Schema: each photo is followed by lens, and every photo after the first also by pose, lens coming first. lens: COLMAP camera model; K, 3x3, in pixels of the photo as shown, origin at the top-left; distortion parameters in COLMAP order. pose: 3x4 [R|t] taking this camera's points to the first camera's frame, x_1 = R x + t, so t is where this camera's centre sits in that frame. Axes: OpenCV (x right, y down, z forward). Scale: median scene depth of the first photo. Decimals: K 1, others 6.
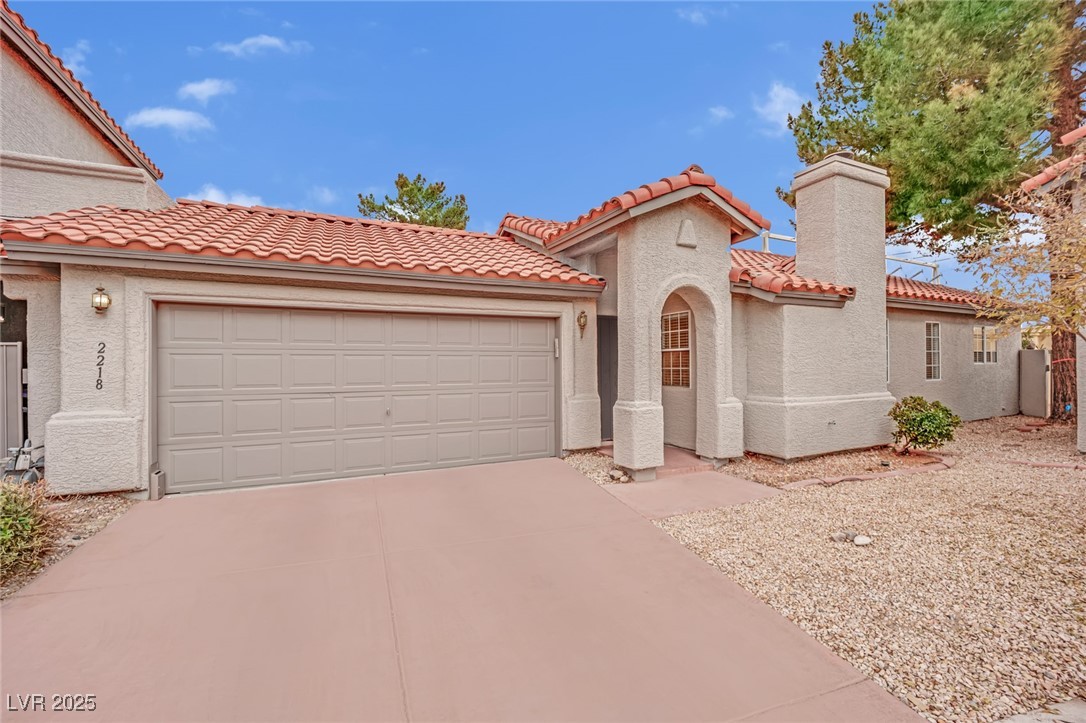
lens RADIAL K [[449.5, 0, 545.8], [0, 449.5, 351.5], [0, 0, 1]] dist [-0.020125, -0.001456]
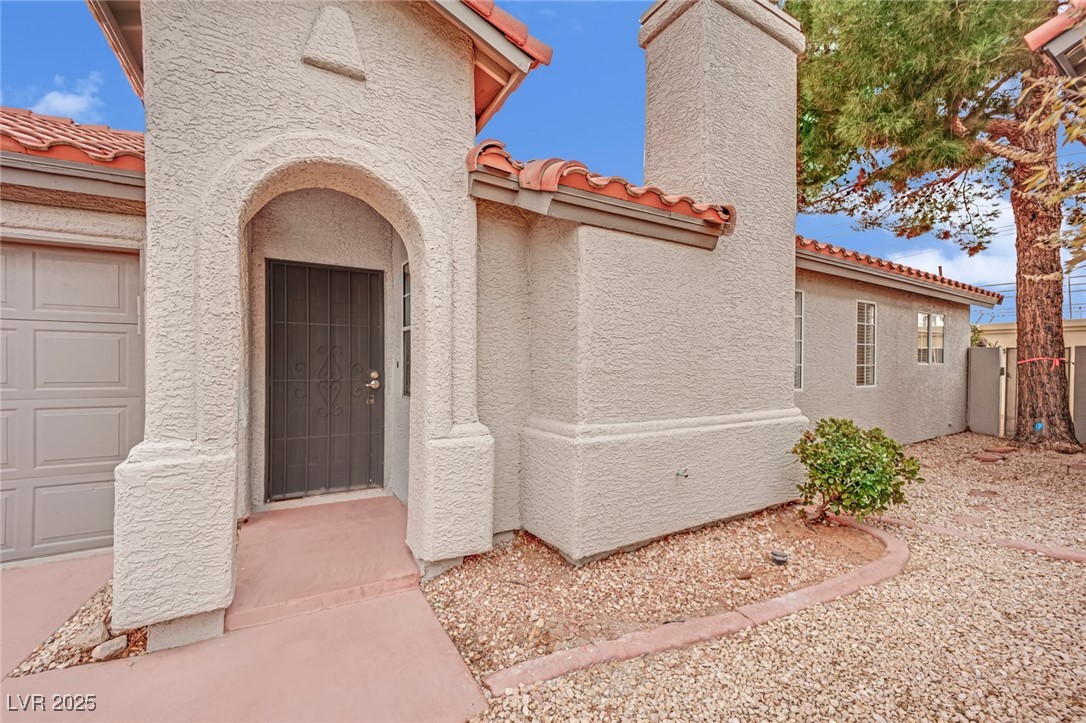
lens RADIAL K [[449.5, 0, 547.7], [0, 449.5, 357.6], [0, 0, 1]] dist [-0.020125, -0.001456]
pose [[0.993973, 0.012871, 0.108866, 0.437910], [-0.014120, 0.999843, 0.010713, 0.027057], [-0.108711, -0.012185, 0.993999, 0.520794]]
